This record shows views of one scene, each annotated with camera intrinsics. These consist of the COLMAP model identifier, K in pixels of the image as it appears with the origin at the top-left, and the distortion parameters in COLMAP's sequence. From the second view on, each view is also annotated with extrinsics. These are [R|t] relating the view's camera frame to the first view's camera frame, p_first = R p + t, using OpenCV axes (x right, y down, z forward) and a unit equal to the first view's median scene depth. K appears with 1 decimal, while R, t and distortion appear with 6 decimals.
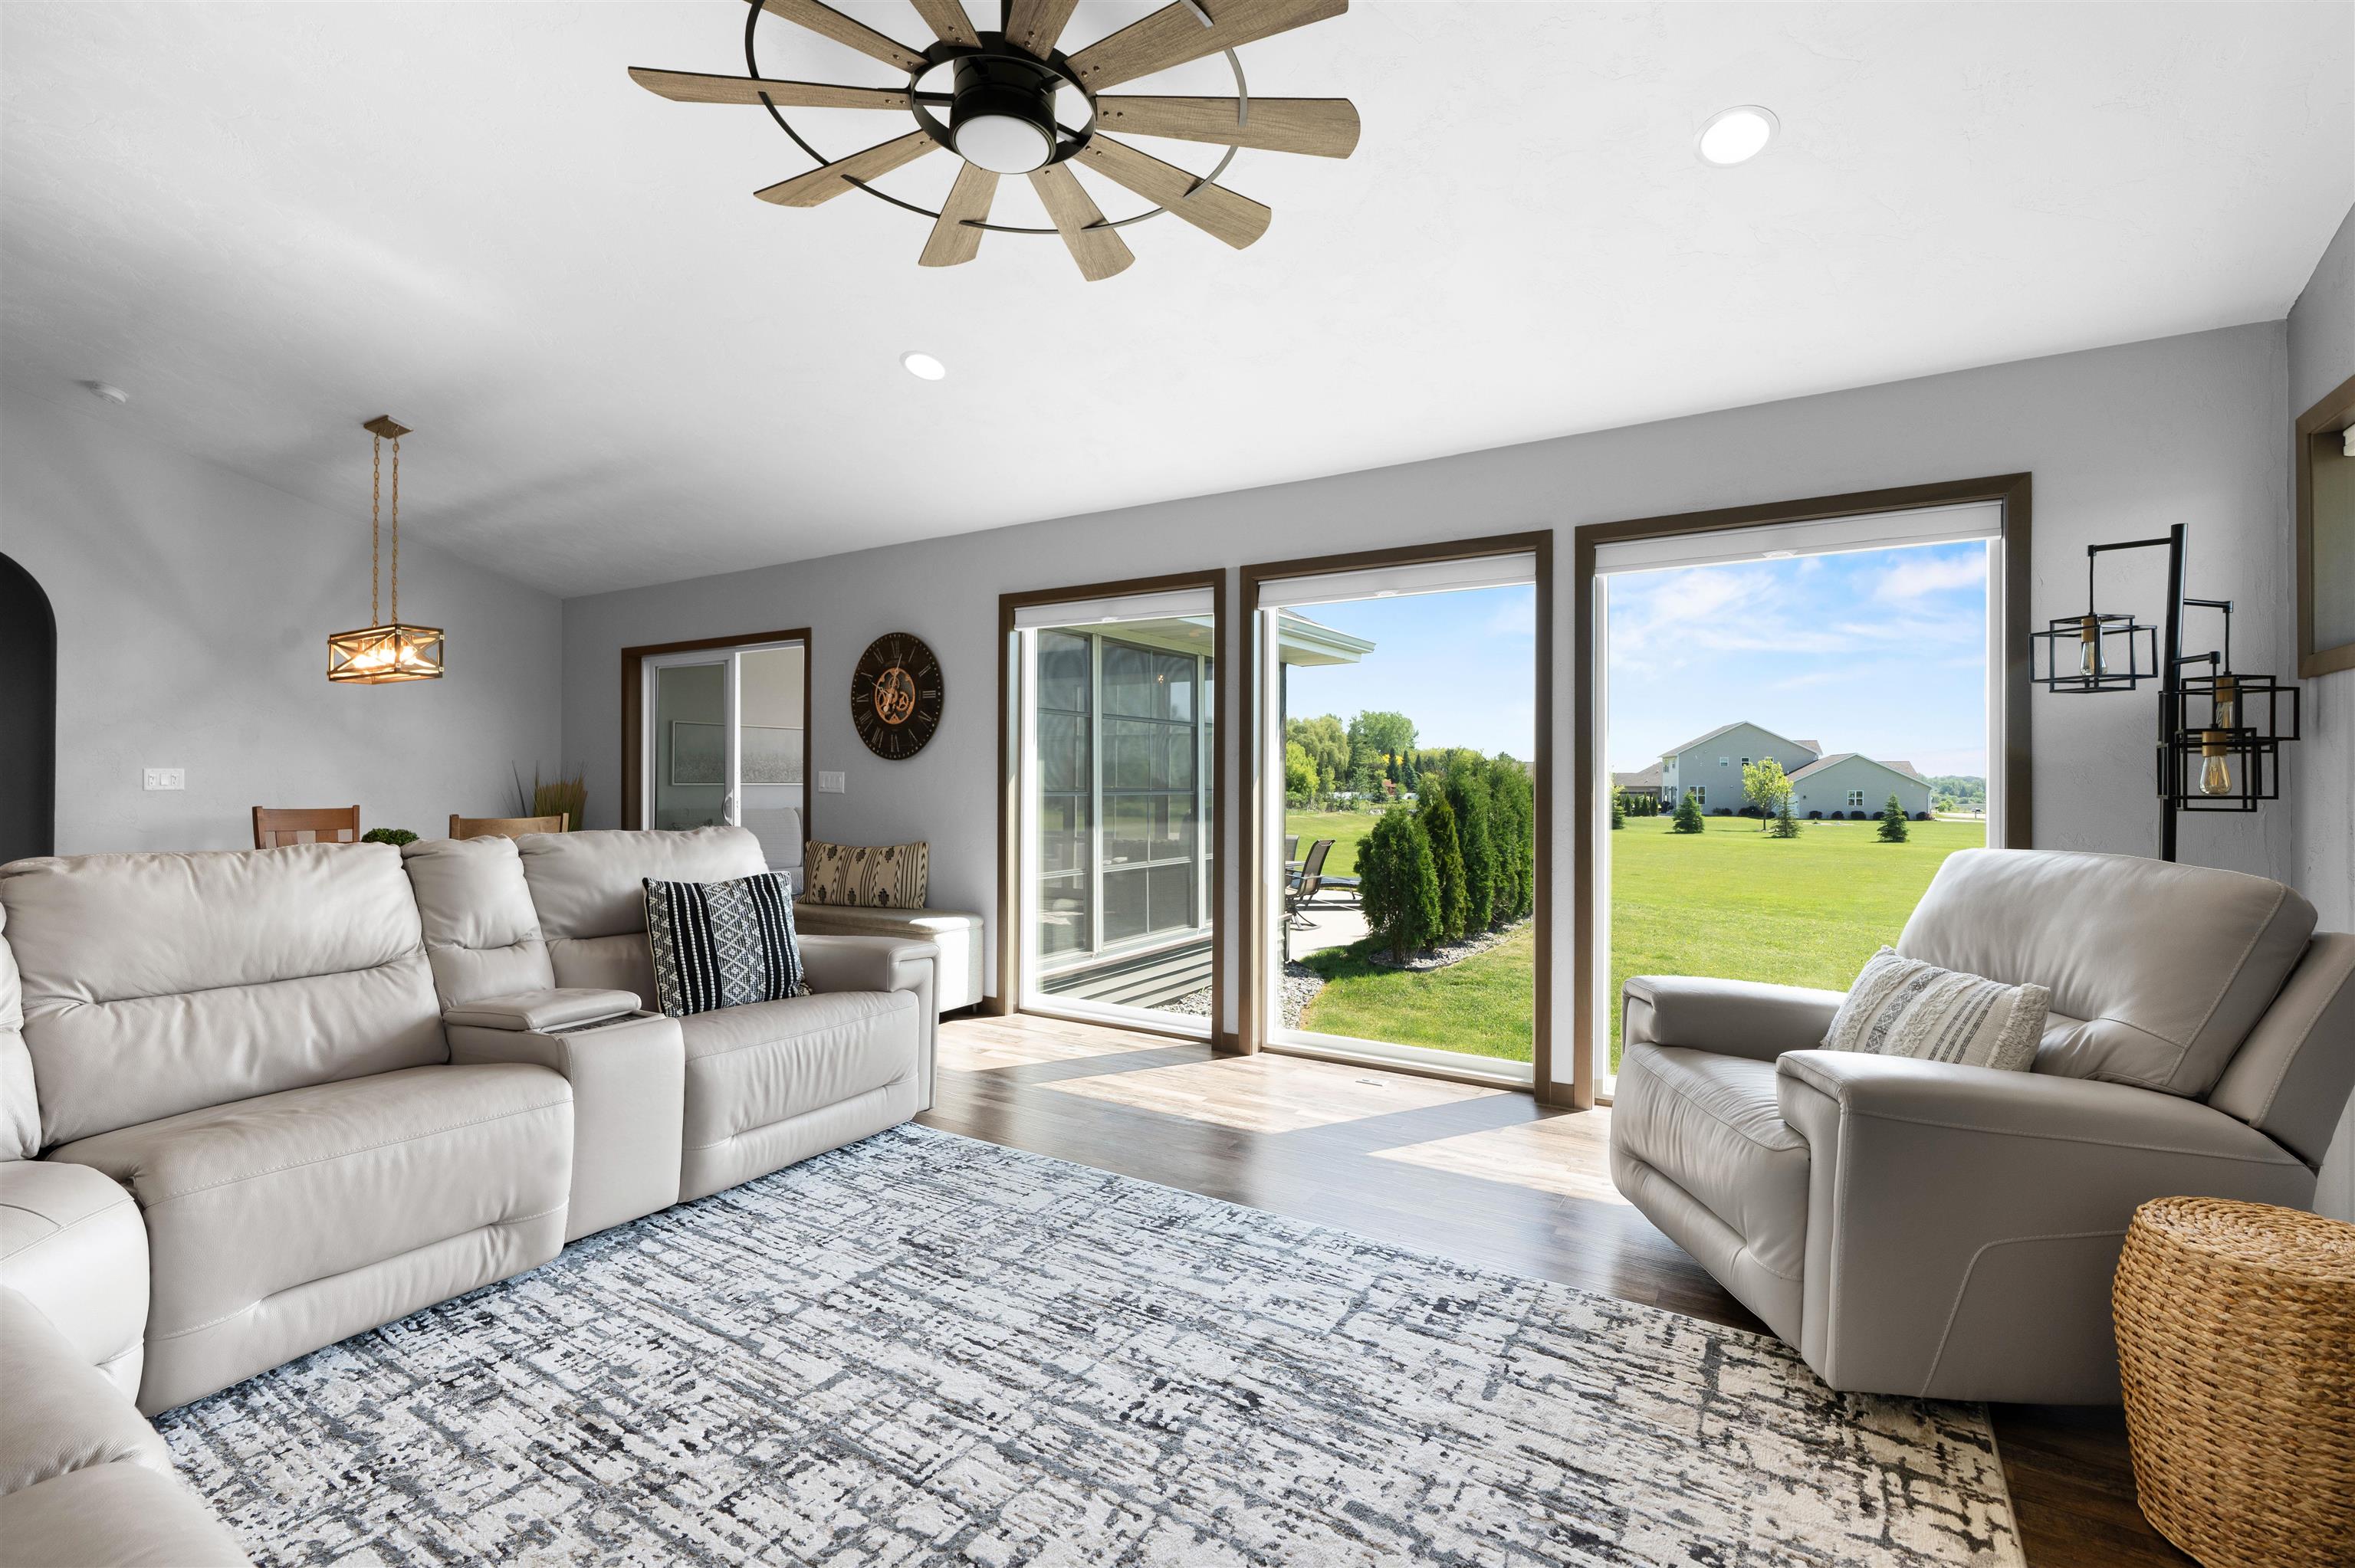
lens RADIAL K [[1066.6, 0, 1163.1], [0, 1066.6, 783.1], [0, 0, 1]] dist [-0.000572, 0.000028]
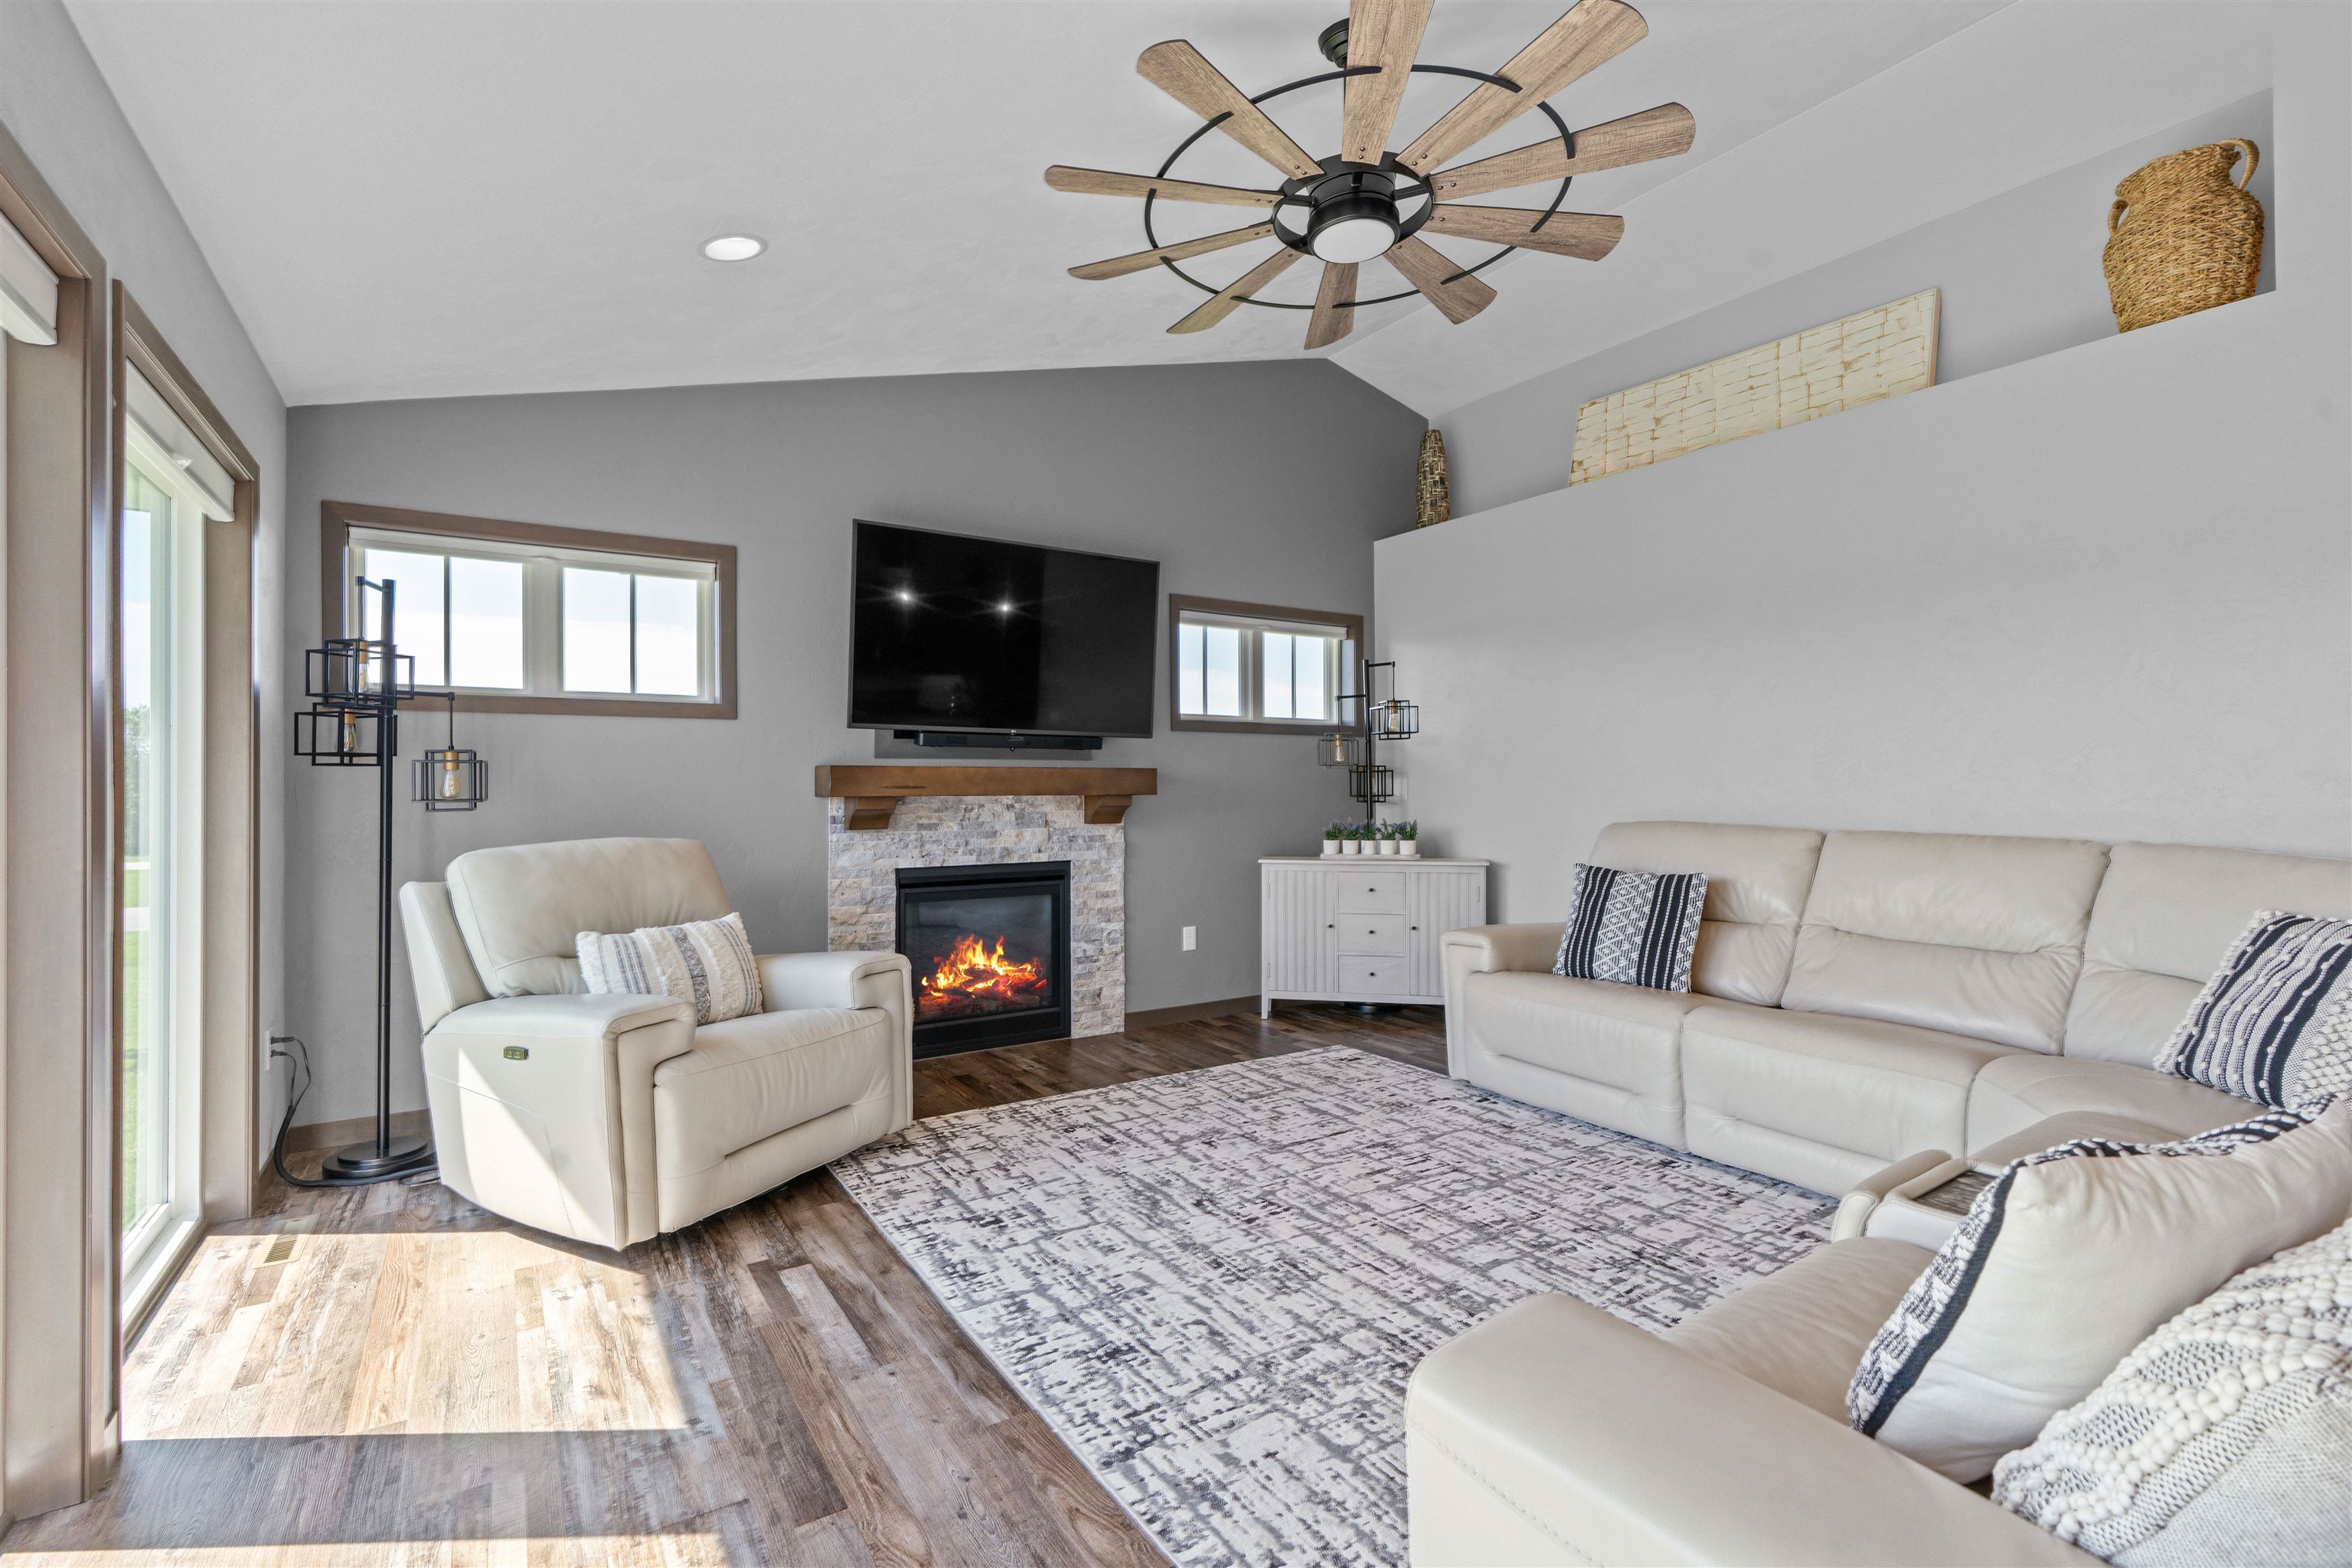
lens RADIAL K [[1065.4, 0, 1160.3], [0, 1065.4, 777.5], [0, 0, 1]] dist [-0.000572, 0.000028]
pose [[-0.906009, 0.002889, 0.423249, -0.471169], [0.001699, 0.999993, -0.003190, -0.011407], [-0.423255, -0.002171, -0.906008, 2.239533]]
